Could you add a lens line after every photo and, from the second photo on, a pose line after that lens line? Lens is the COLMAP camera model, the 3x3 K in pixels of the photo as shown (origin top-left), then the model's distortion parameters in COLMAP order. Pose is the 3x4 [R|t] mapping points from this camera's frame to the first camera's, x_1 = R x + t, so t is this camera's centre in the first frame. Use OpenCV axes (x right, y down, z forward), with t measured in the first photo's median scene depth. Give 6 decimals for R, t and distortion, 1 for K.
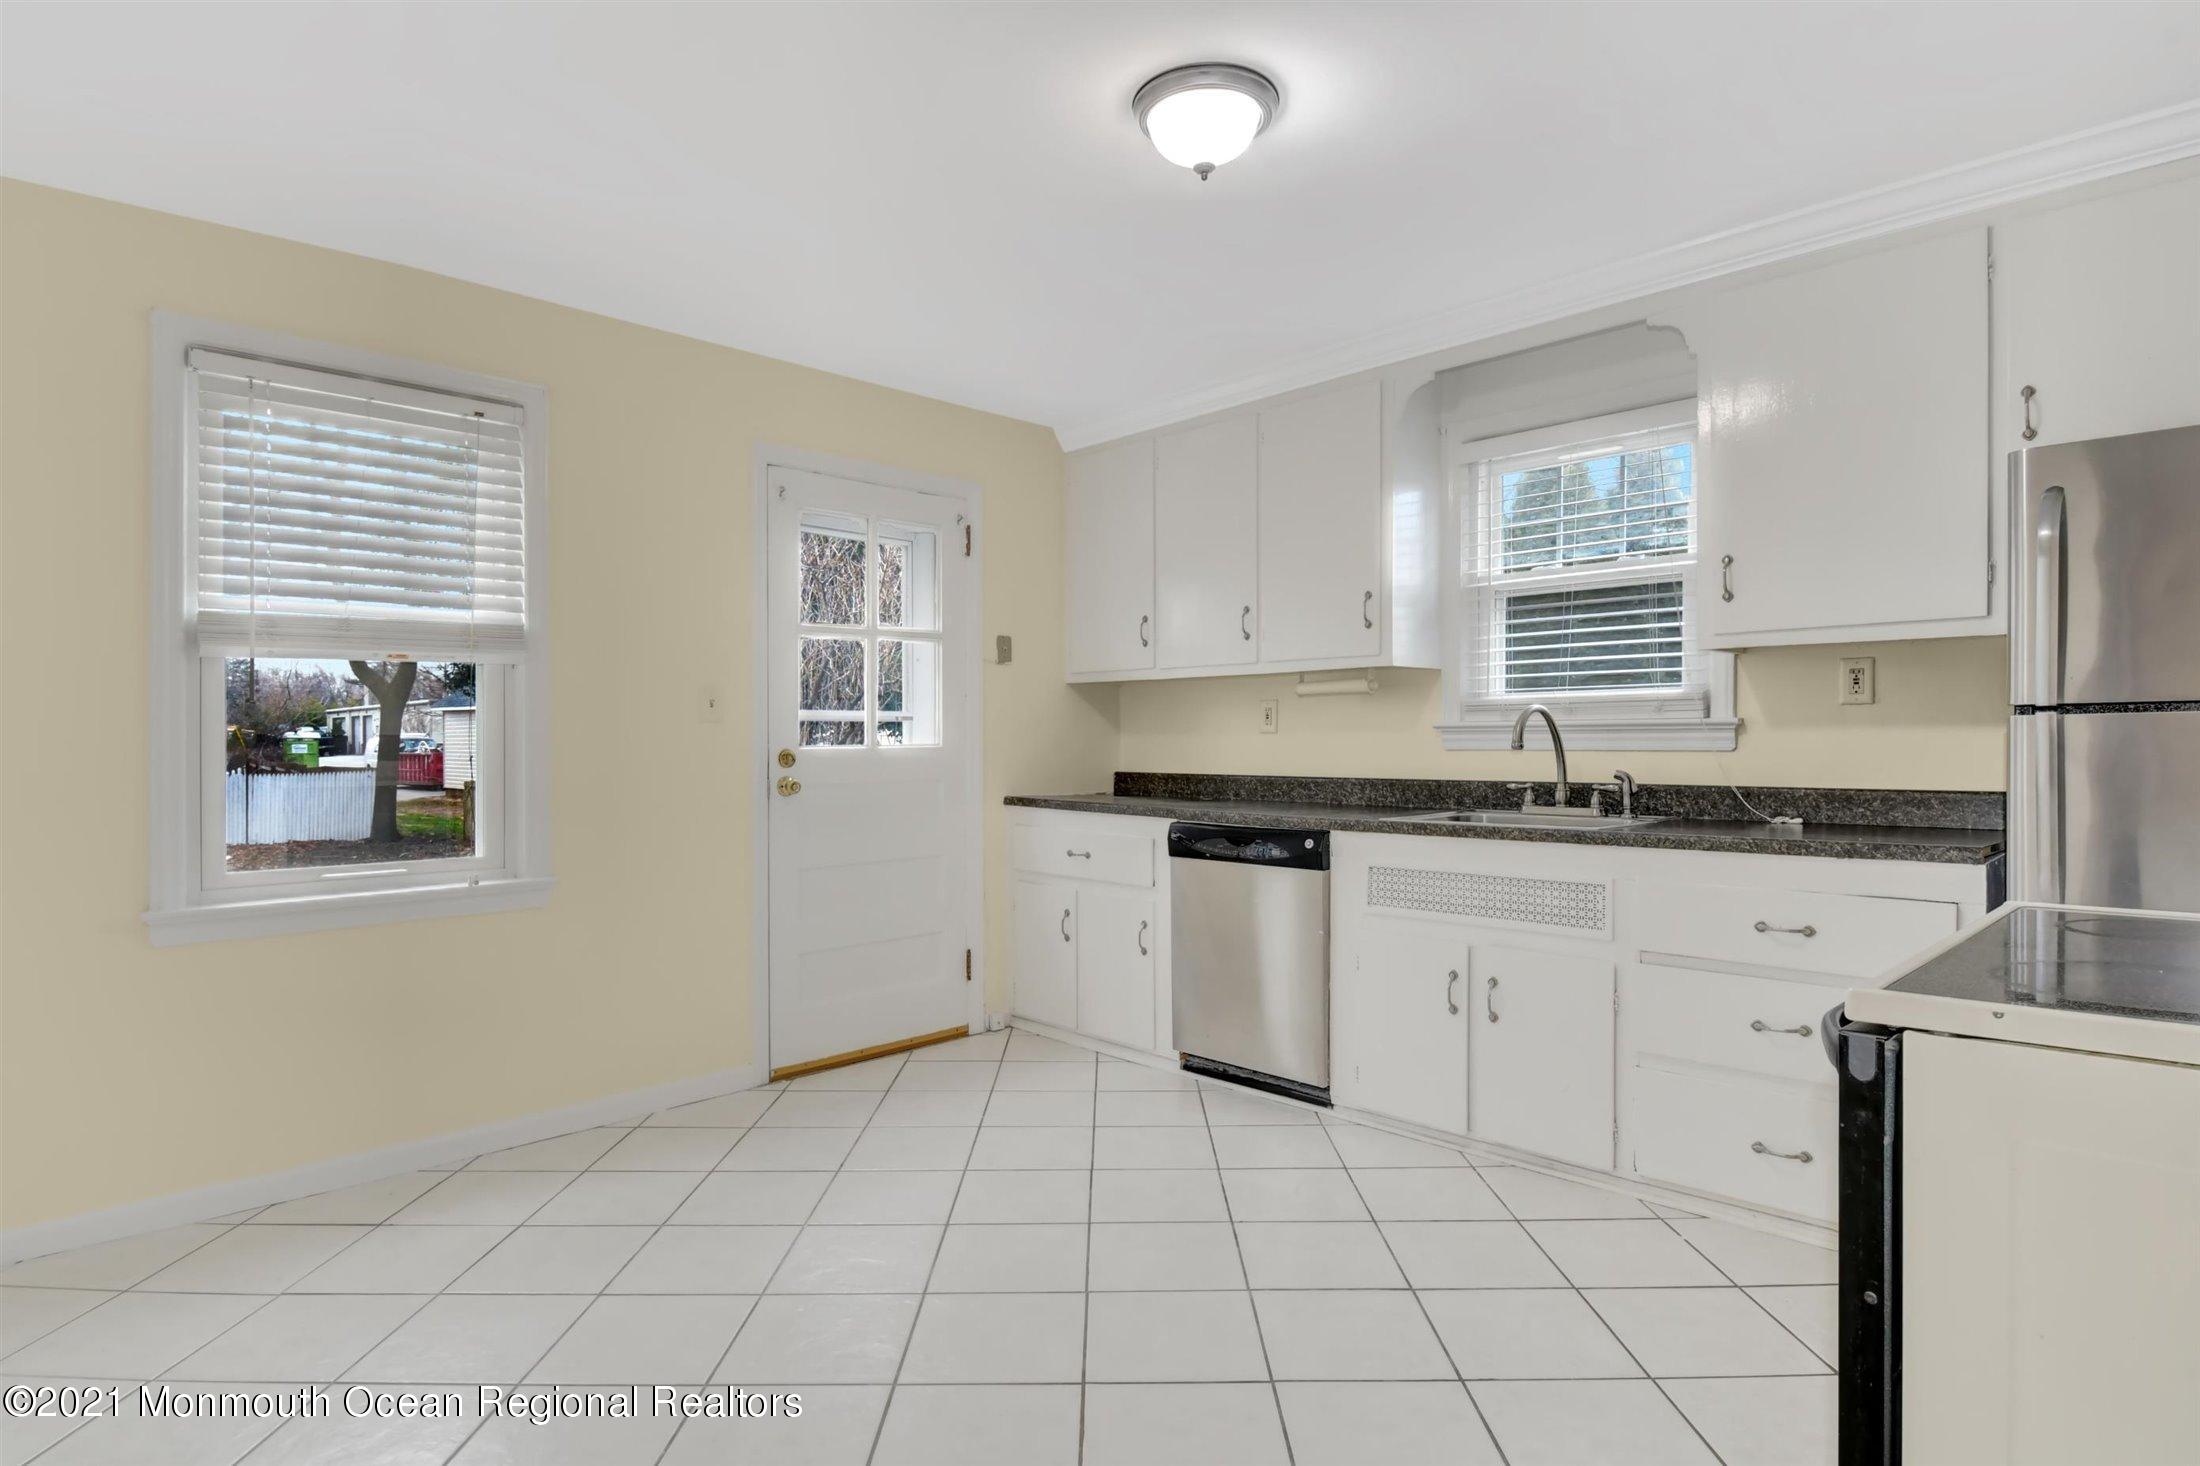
lens RADIAL K [[1162.5, 0, 1100.0], [0, 1162.5, 733.0], [0, 0, 1]] dist [0.020705, -0.028287]
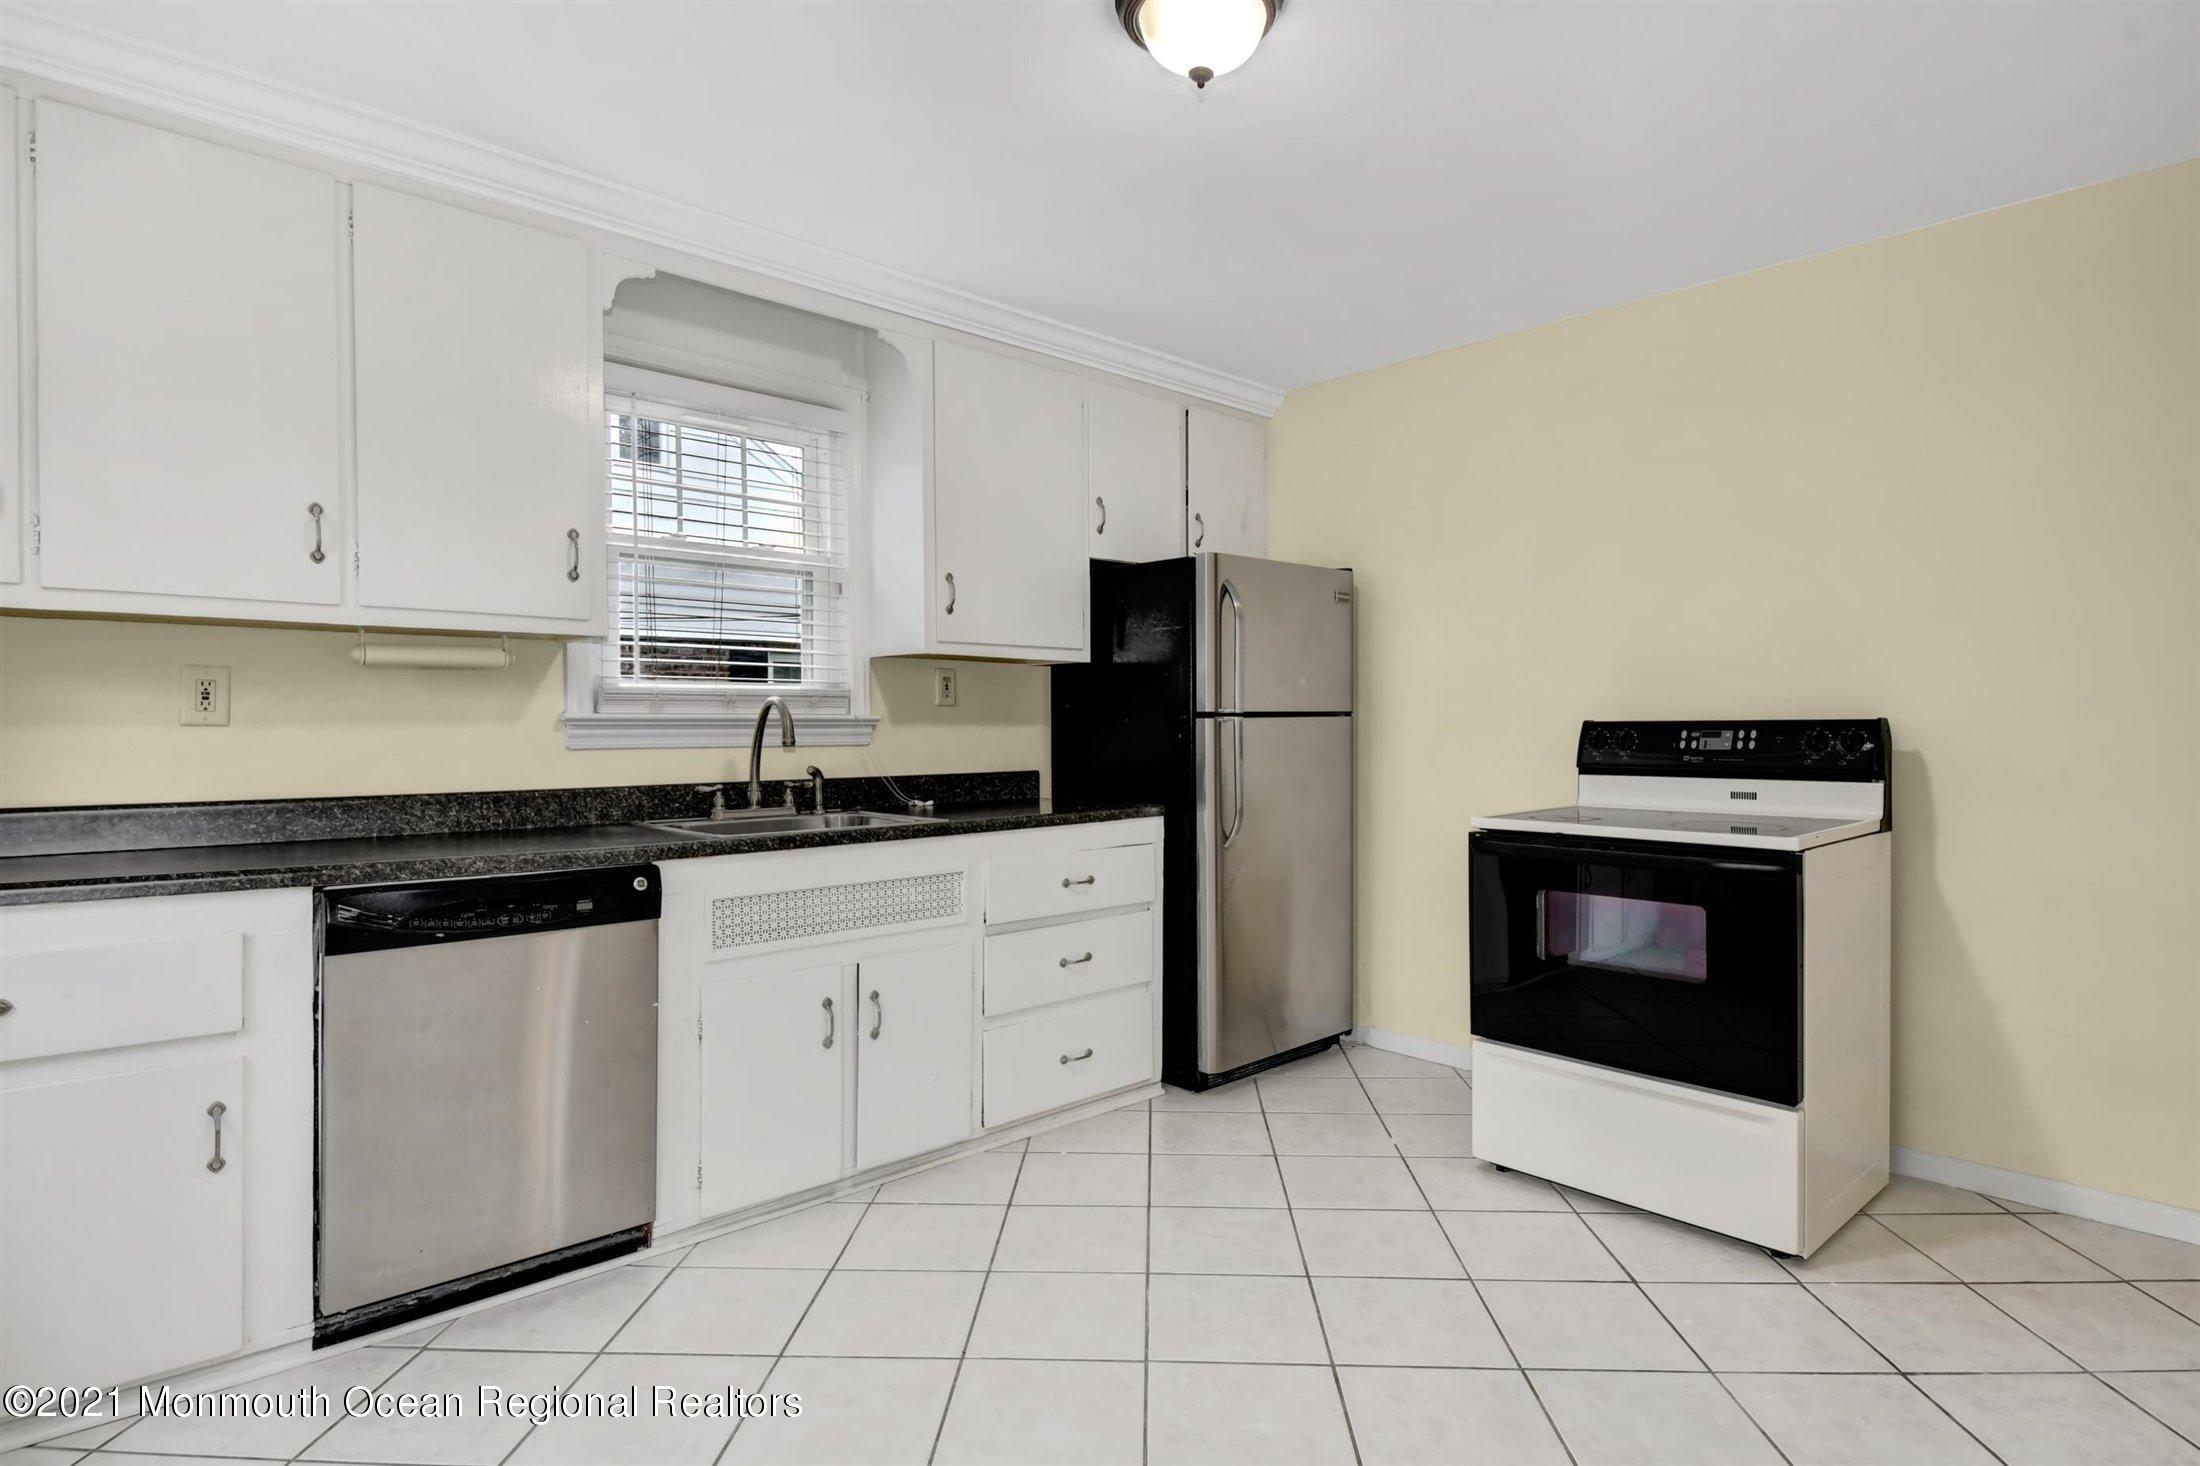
lens RADIAL K [[1155.7, 0, 1128.0], [0, 1155.7, 732.4], [0, 0, 1]] dist [0.021870, -0.019576]
pose [[0.018461, -0.000220, 0.999830, -0.523022], [-0.004196, 0.999991, 0.000298, 0.002120], [-0.999821, -0.004200, 0.018460, 0.701982]]
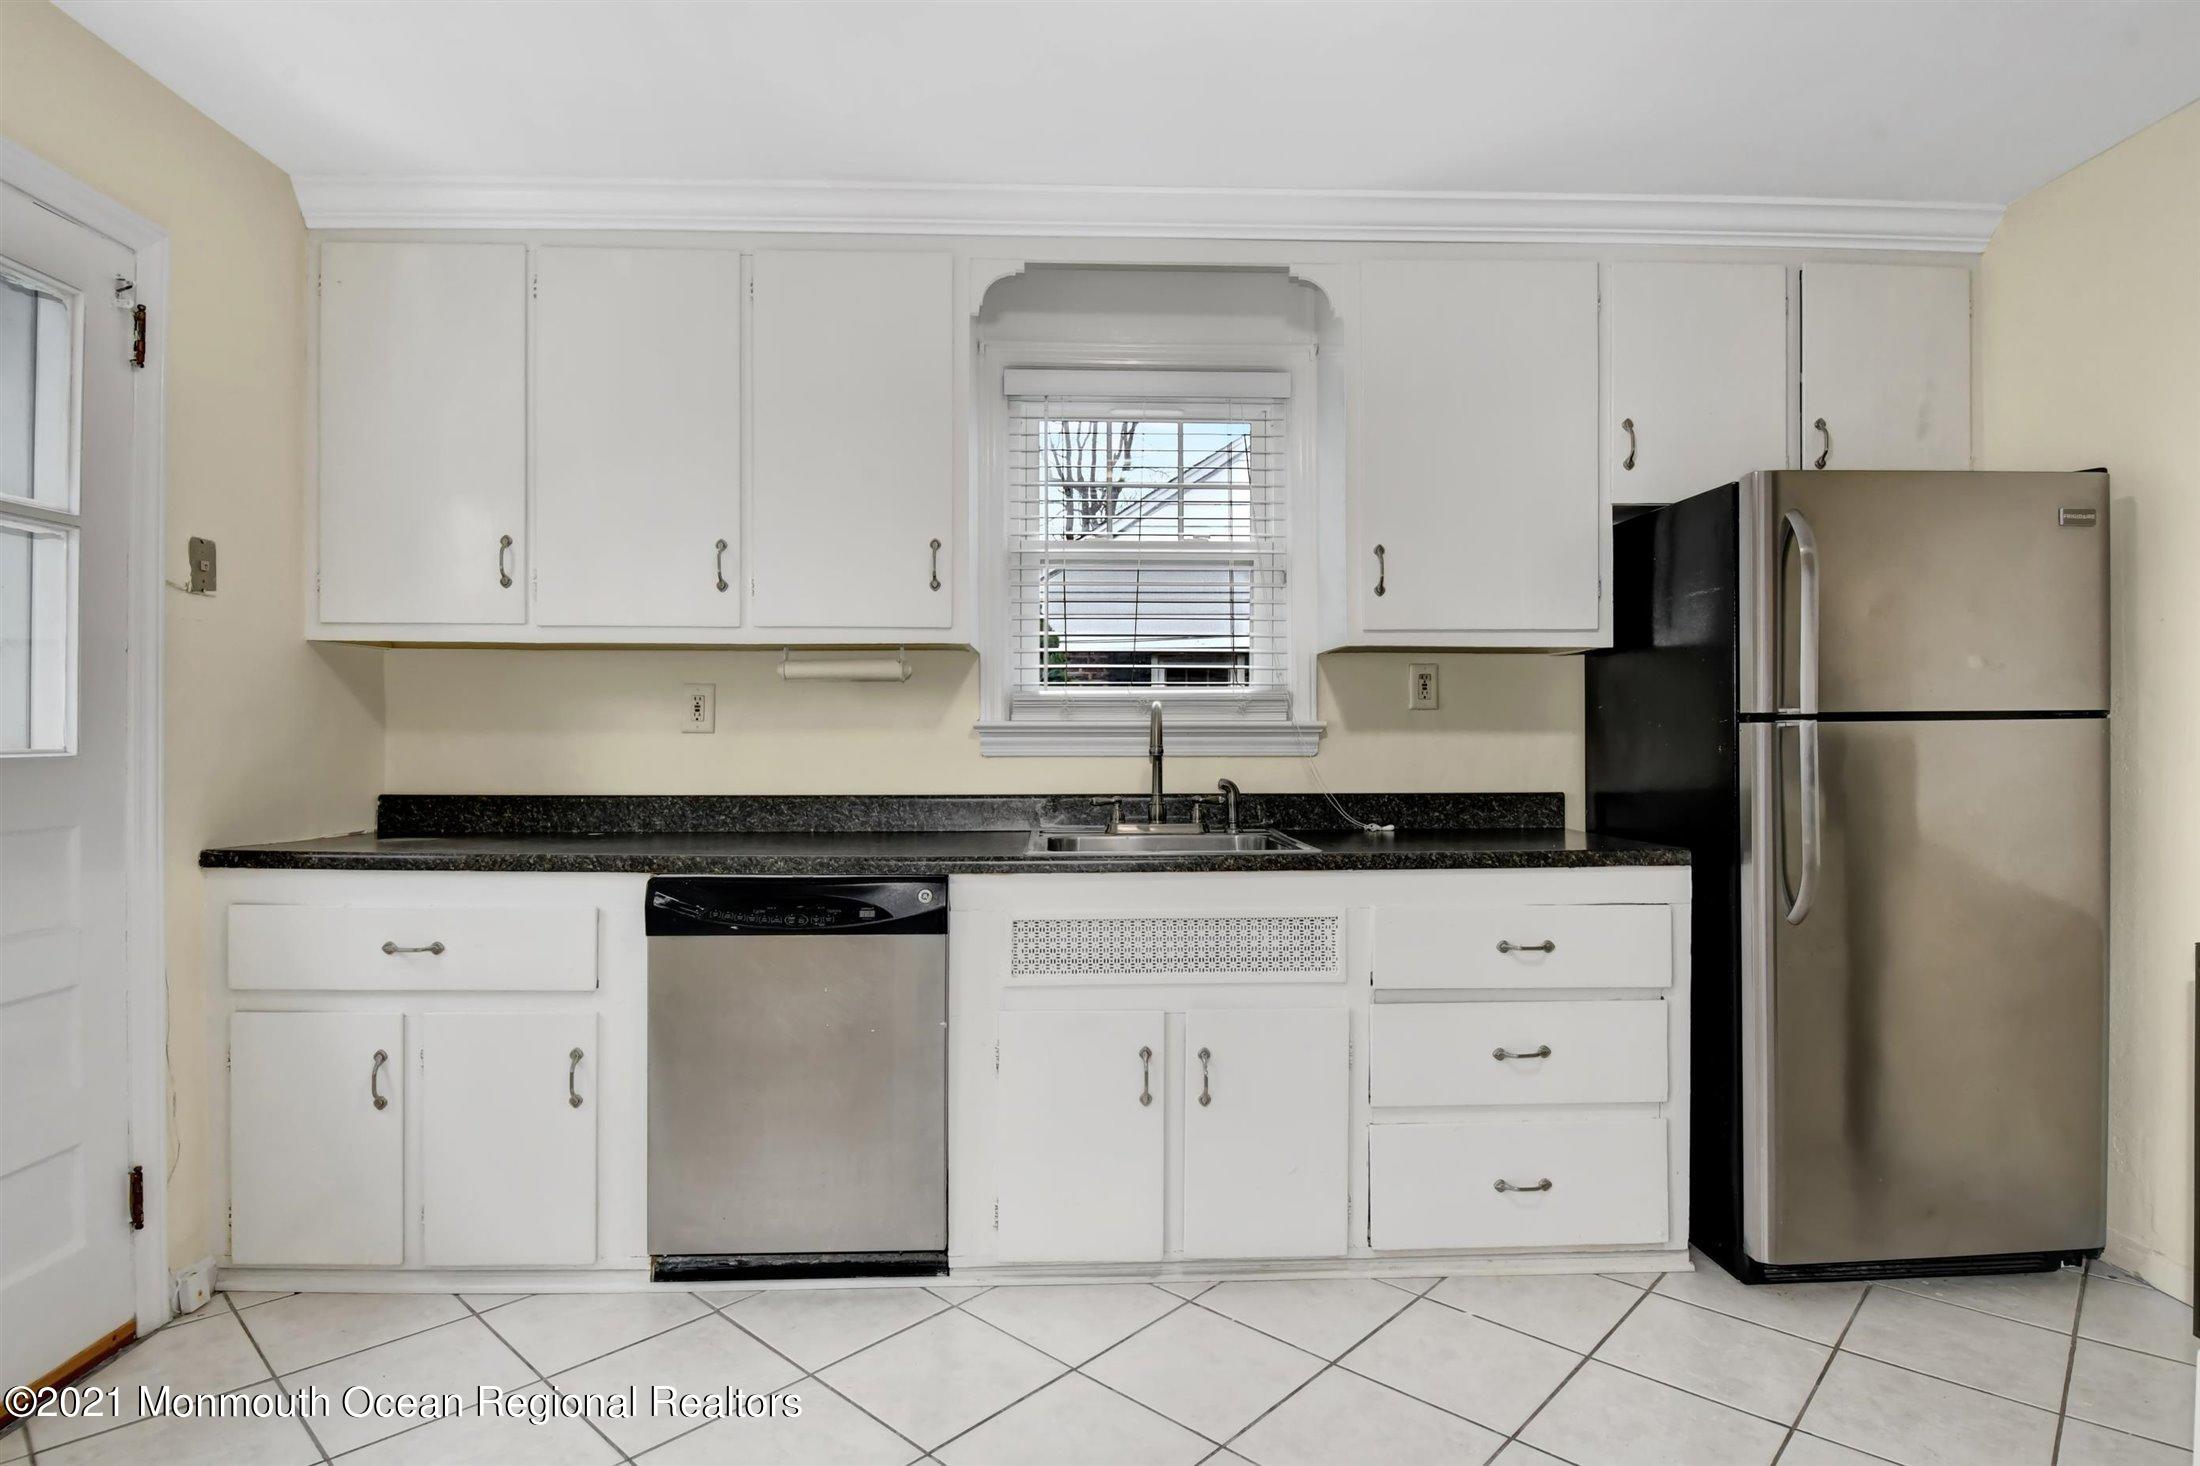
lens RADIAL K [[1162.5, 0, 1100.0], [0, 1162.5, 733.0], [0, 0, 1]] dist [0.020705, -0.028287]
pose [[0.672567, 0.007563, 0.739997, -0.259782], [-0.007911, 0.999964, -0.003029, 0.000894], [-0.739994, -0.003817, 0.672603, 0.473636]]
